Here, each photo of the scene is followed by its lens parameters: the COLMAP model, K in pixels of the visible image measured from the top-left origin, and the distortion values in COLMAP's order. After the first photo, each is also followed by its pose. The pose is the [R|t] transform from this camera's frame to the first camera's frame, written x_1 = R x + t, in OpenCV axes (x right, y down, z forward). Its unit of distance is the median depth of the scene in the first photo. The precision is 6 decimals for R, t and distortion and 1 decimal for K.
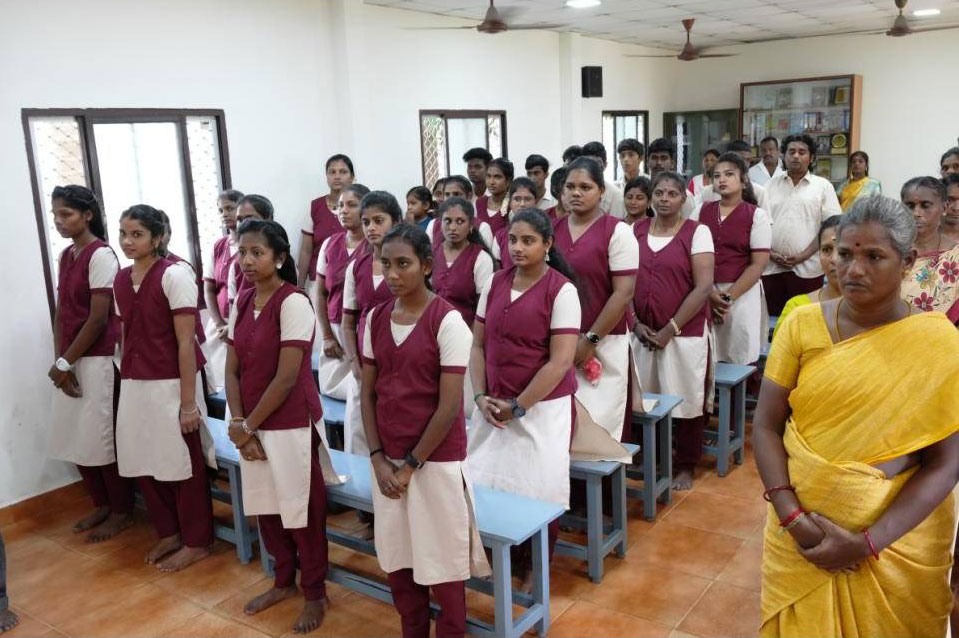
lens RADIAL K [[854.5, 0, 475.6], [0, 854.5, 318.6], [0, 0, 1]] dist [0.008599, 0.016265]
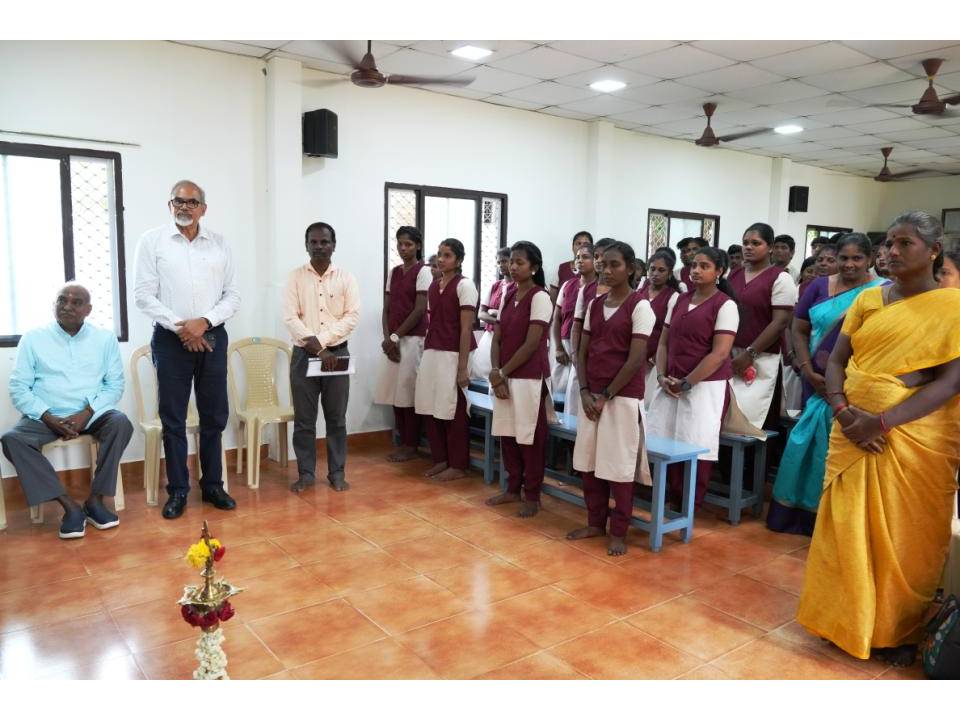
lens RADIAL K [[751.3, 0, 475.6], [0, 751.3, 366.5], [0, 0, 1]] dist [-0.035010, 0.039785]
pose [[0.952345, 0.100495, -0.287993, 0.067830], [-0.121852, 0.990900, -0.057173, 0.177137], [0.279626, 0.089541, 0.955924, -0.280256]]
